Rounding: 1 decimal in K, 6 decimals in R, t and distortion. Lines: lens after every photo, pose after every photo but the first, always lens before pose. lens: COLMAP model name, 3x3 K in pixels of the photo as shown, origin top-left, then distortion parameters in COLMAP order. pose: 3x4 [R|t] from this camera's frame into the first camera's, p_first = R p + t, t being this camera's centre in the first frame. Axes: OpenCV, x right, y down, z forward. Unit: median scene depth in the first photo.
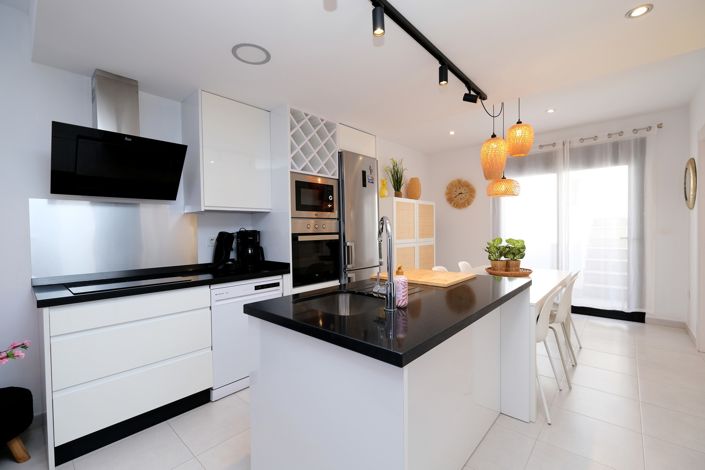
lens RADIAL K [[305.0, 0, 348.4], [0, 305.0, 235.7], [0, 0, 1]] dist [-0.001128, -0.001608]
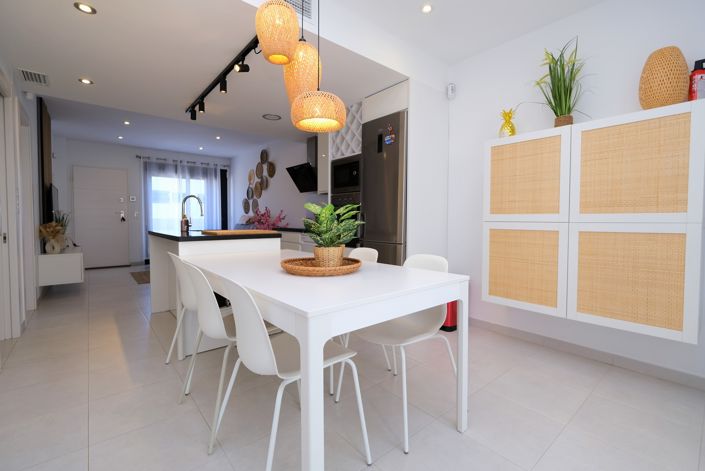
lens RADIAL K [[315.6, 0, 358.0], [0, 315.6, 233.4], [0, 0, 1]] dist [-0.003524, -0.000710]
pose [[-0.122564, 0.053629, -0.991011, 1.063959], [-0.025710, 0.998032, 0.057188, 0.029544], [0.992128, 0.032488, -0.120944, 1.120152]]
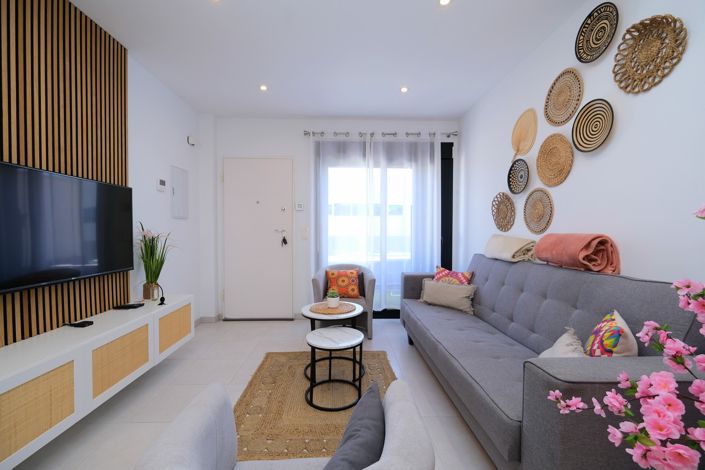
lens RADIAL K [[305.0, 0, 349.5], [0, 305.0, 236.4], [0, 0, 1]] dist [-0.001128, -0.001608]
pose [[-0.717075, 0.026269, -0.696500, -0.237776], [-0.008518, 0.998885, 0.046443, 0.016614], [0.696944, 0.039236, -0.716052, 0.319858]]
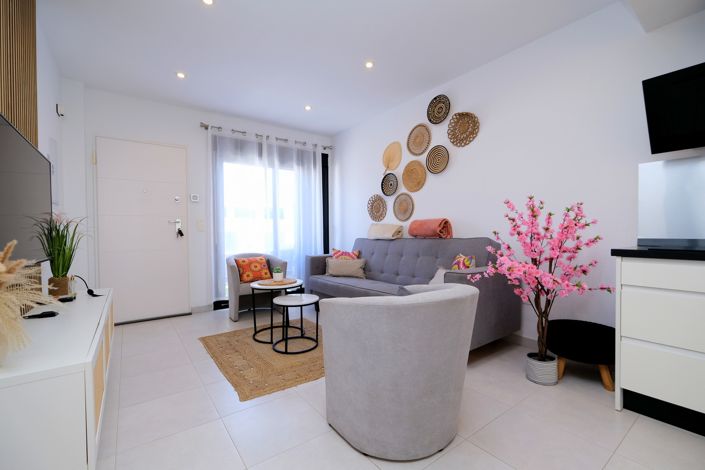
lens RADIAL K [[305.0, 0, 350.6], [0, 305.0, 237.4], [0, 0, 1]] dist [-0.001128, -0.001608]
pose [[-0.200491, 0.029776, -0.979243, 0.135979], [-0.009237, 0.999436, 0.032282, 0.069526], [0.979652, 0.015518, -0.200103, 0.134234]]
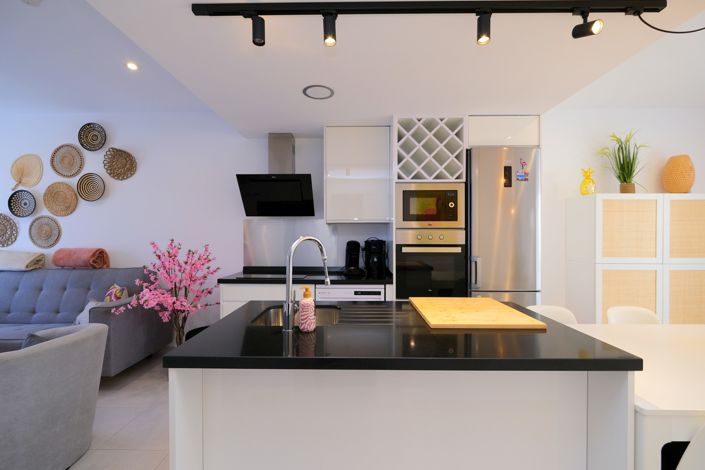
lens RADIAL K [[305.0, 0, 350.2], [0, 305.0, 240.2], [0, 0, 1]] dist [-0.001128, -0.001608]
pose [[0.660196, 0.020556, -0.750812, 0.396843], [-0.024655, 0.999680, 0.005690, -0.019854], [0.750689, 0.014755, 0.660491, 0.194705]]
